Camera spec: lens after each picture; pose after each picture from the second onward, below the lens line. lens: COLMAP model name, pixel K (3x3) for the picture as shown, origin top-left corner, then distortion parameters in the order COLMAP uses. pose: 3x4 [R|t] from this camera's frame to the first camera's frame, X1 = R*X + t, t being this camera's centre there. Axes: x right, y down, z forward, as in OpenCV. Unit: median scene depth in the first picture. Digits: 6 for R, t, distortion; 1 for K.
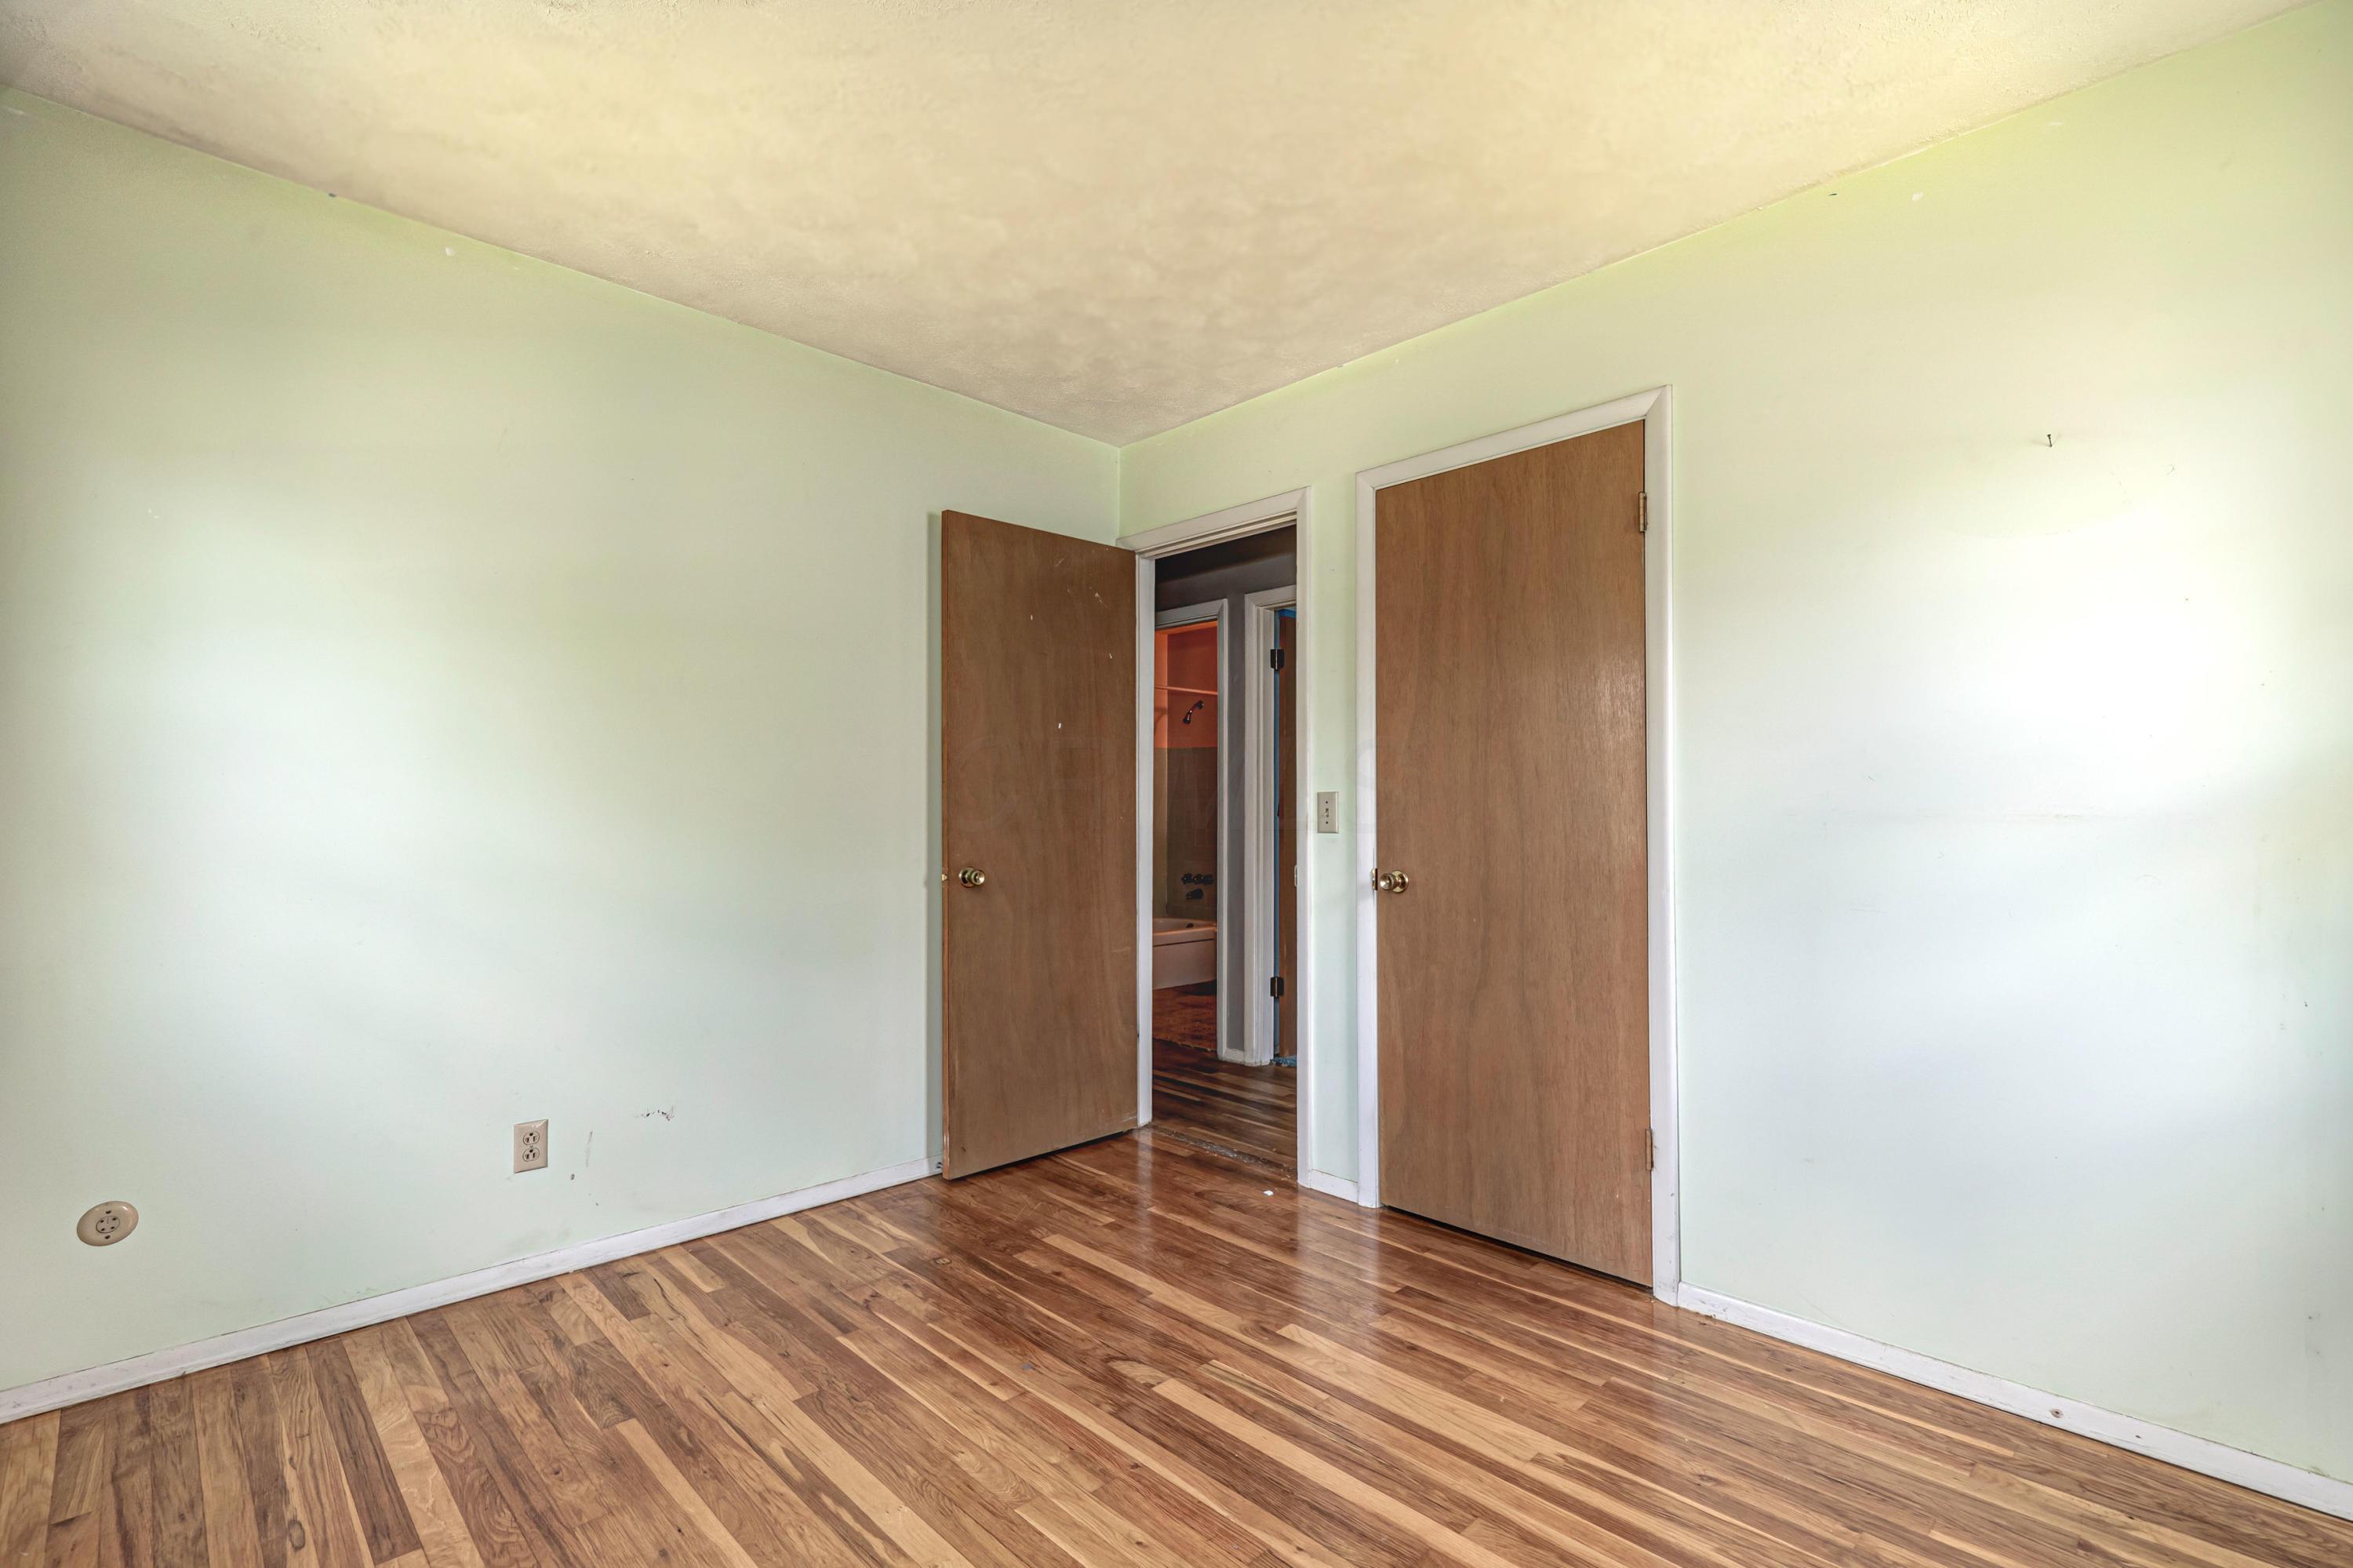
lens RADIAL K [[1057.5, 0, 1167.9], [0, 1057.5, 774.3], [0, 0, 1]] dist [0.008404, -0.001116]
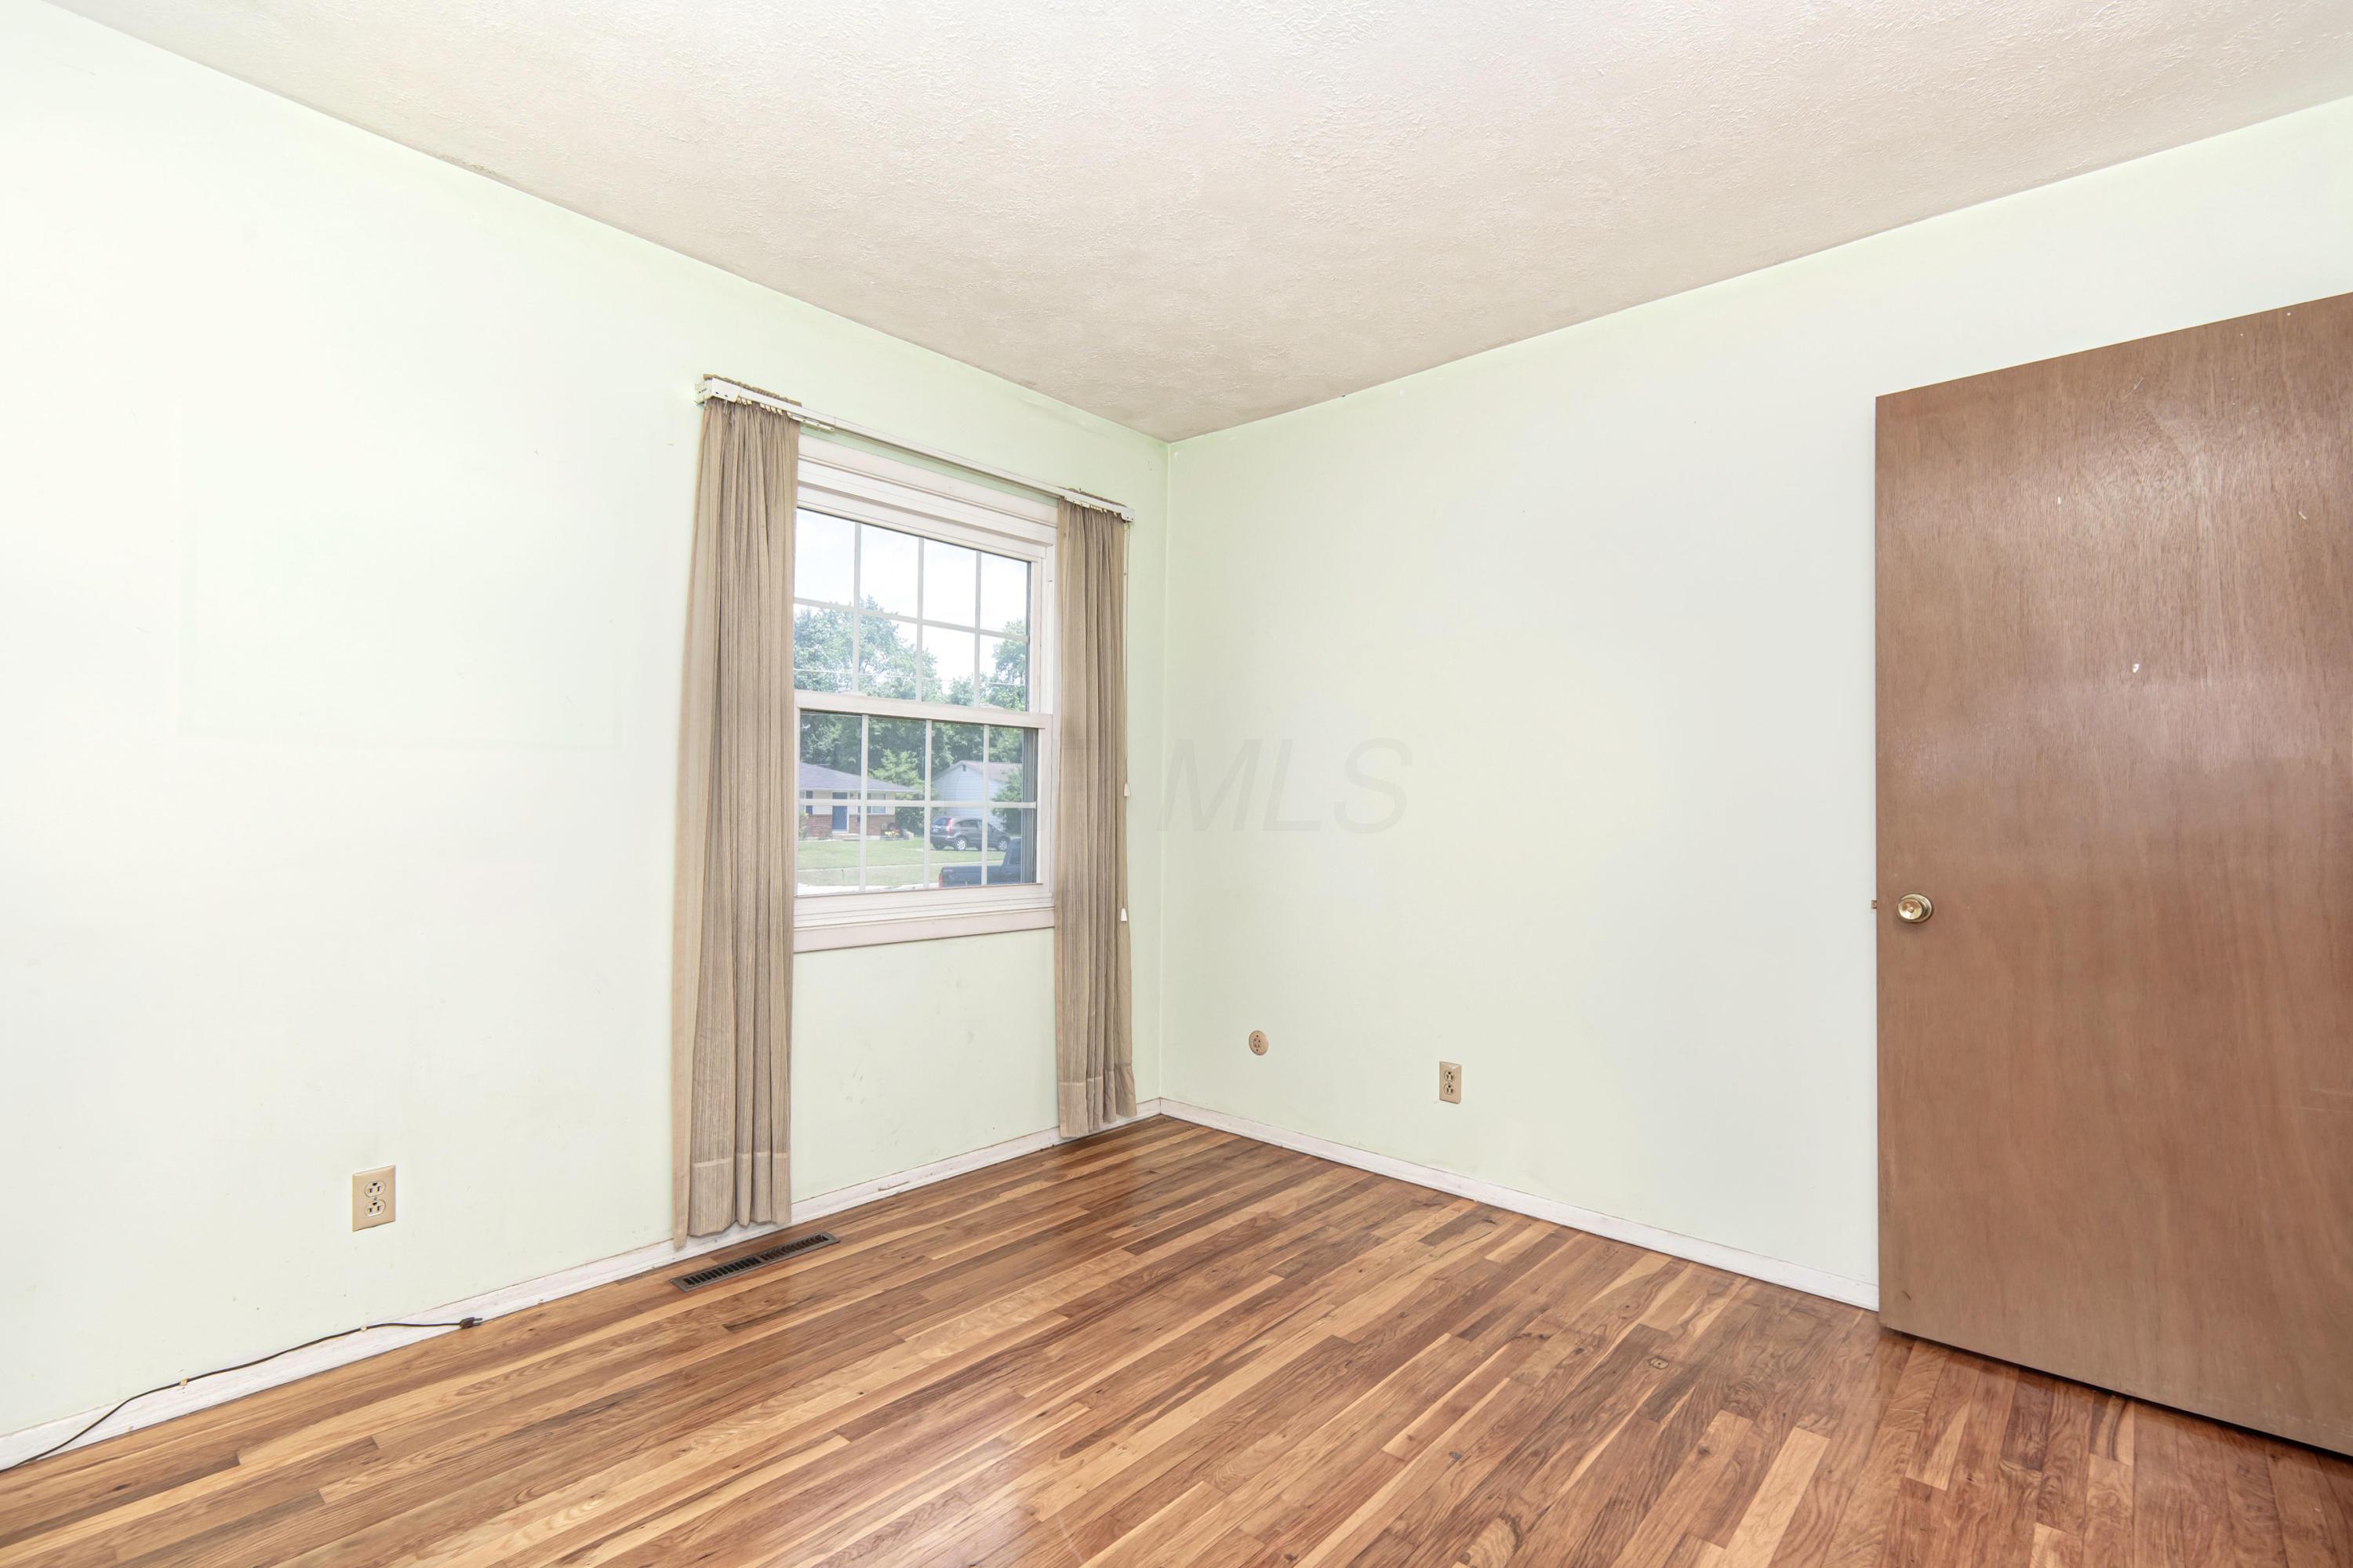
lens RADIAL K [[1057.5, 0, 1173.2], [0, 1057.5, 799.8], [0, 0, 1]] dist [0.008404, -0.001116]
pose [[0.091980, -0.006948, -0.995737, 0.629119], [0.021208, 0.999763, -0.005017, 0.035309], [0.995535, -0.020656, 0.092105, 0.649375]]
